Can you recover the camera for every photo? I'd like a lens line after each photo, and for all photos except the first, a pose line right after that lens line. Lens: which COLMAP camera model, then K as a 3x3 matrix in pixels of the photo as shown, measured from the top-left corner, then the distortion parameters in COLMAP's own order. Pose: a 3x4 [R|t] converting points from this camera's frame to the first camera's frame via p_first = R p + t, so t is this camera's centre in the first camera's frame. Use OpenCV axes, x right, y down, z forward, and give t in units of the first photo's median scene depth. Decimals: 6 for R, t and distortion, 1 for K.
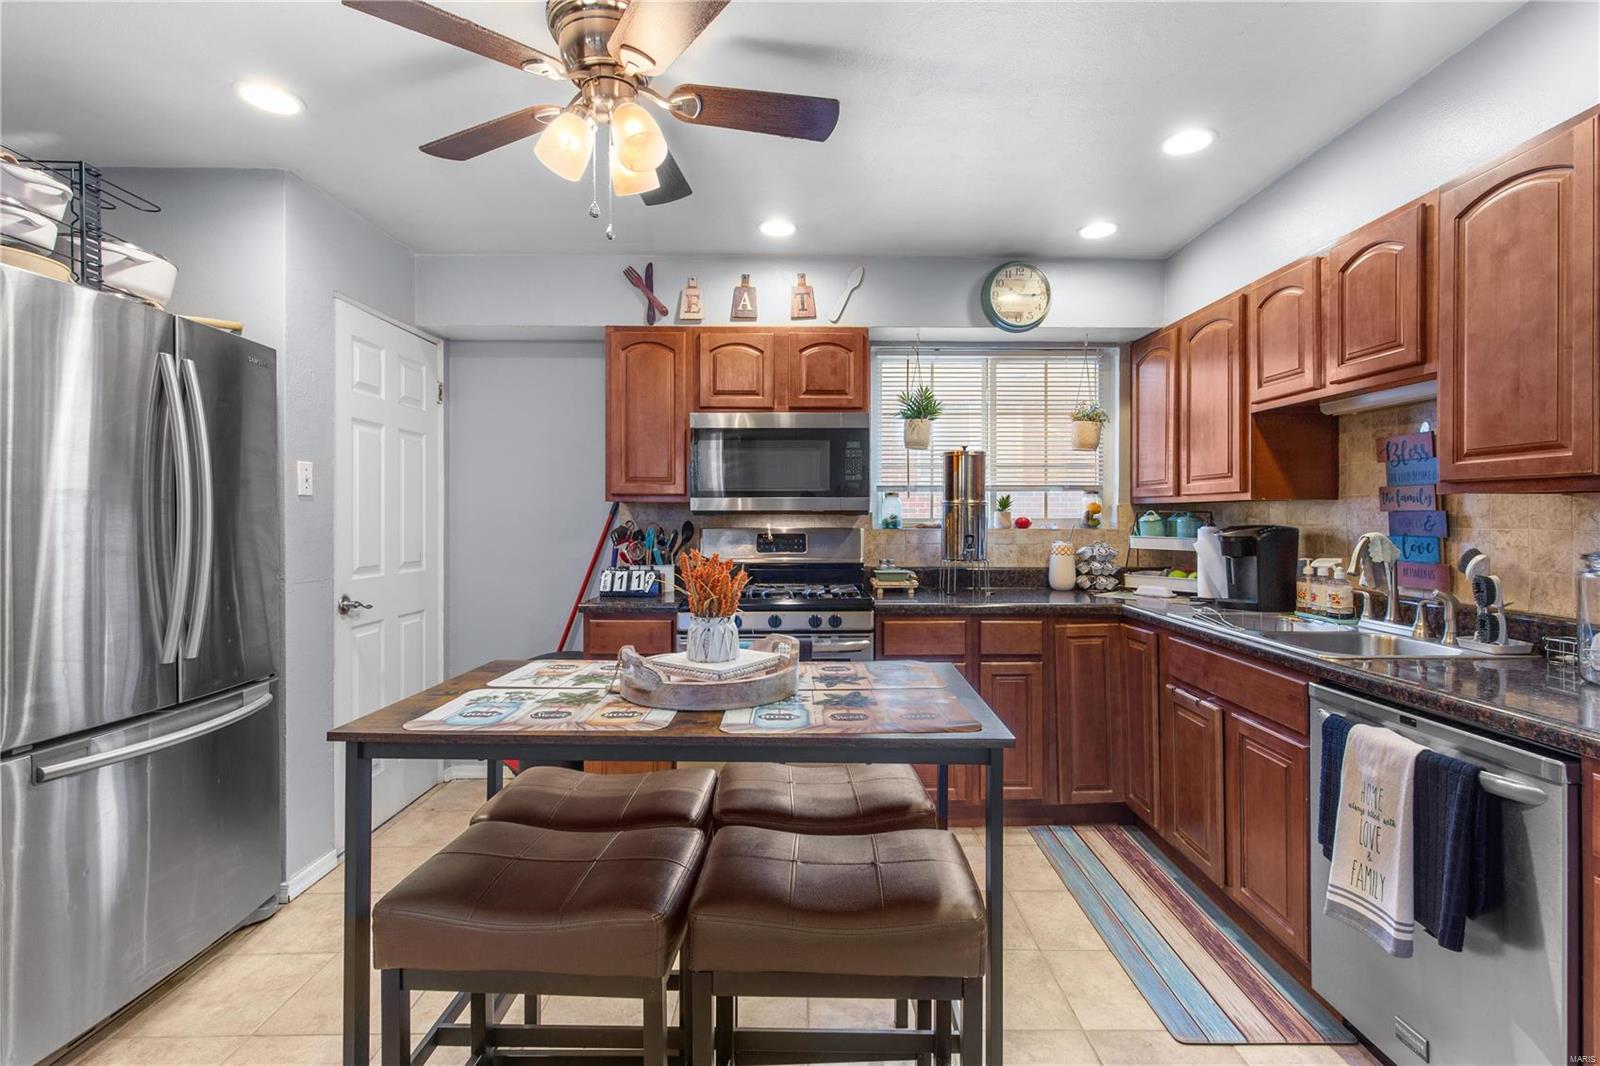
lens RADIAL K [[734.7, 0, 807.2], [0, 734.7, 515.9], [0, 0, 1]] dist [0.006106, 0.000242]
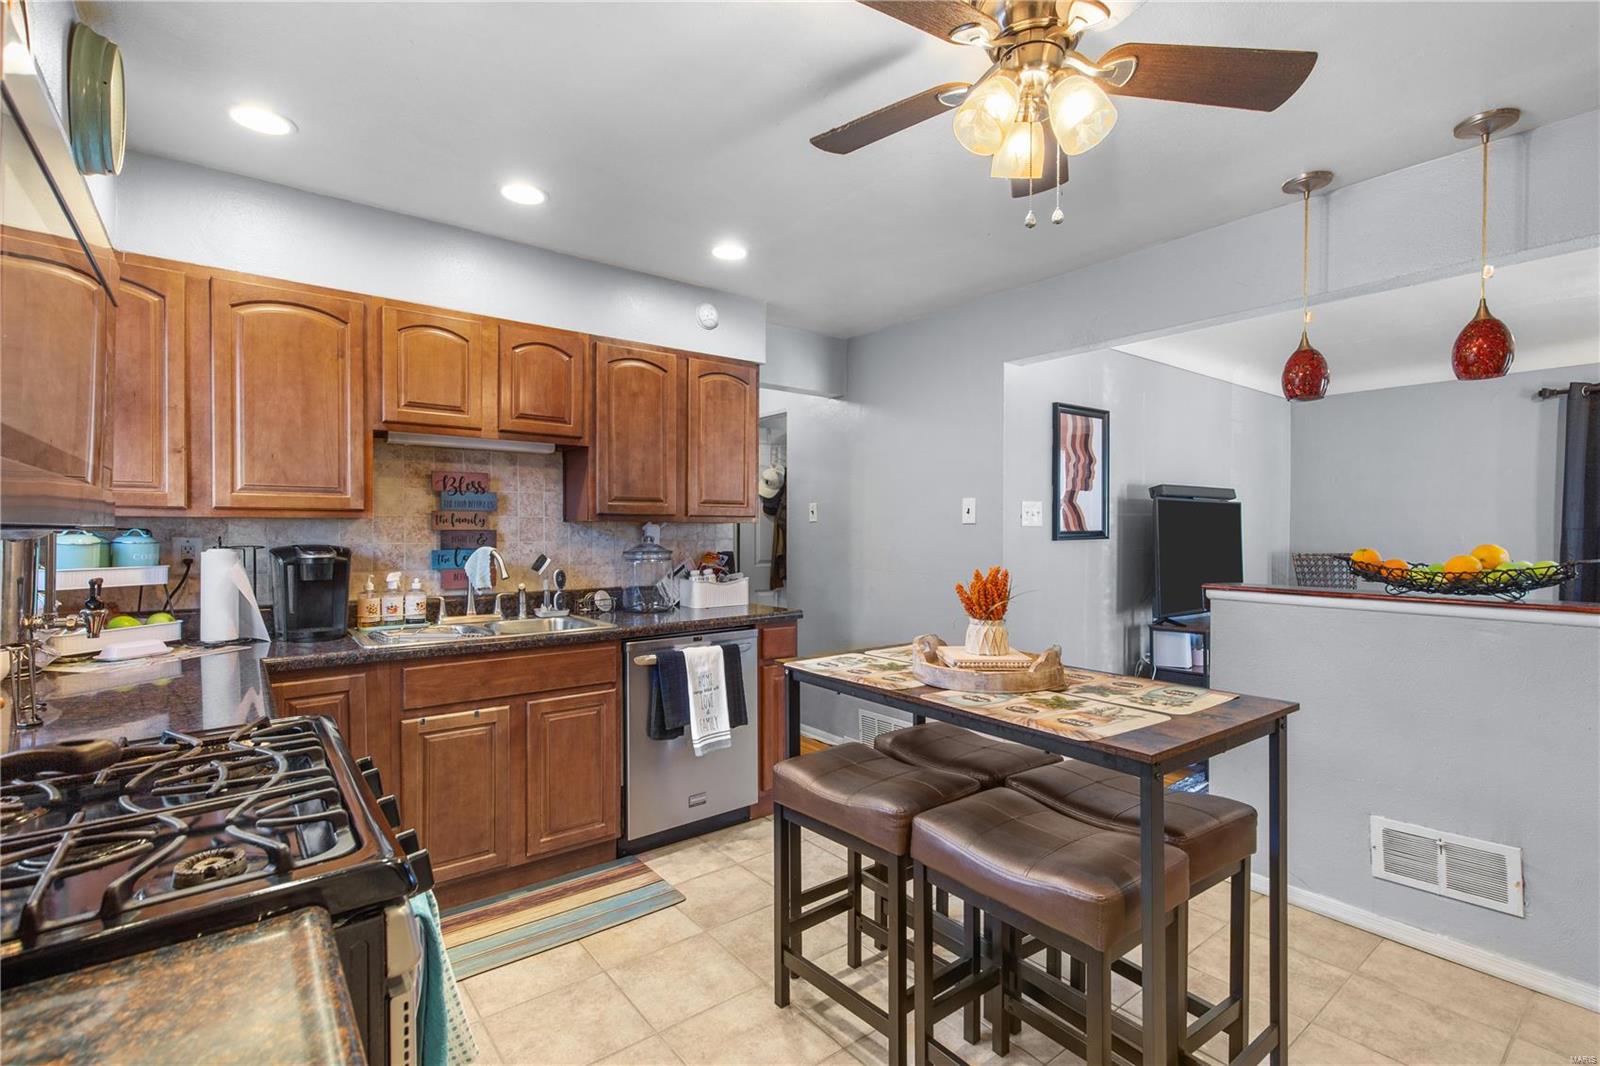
lens RADIAL K [[734.7, 0, 813.1], [0, 734.7, 537.6], [0, 0, 1]] dist [0.006106, 0.000242]
pose [[-0.620422, -0.010048, 0.784204, -0.632132], [-0.000225, 0.999920, 0.012634, -0.010896], [-0.784268, 0.007662, -0.620375, 1.381658]]
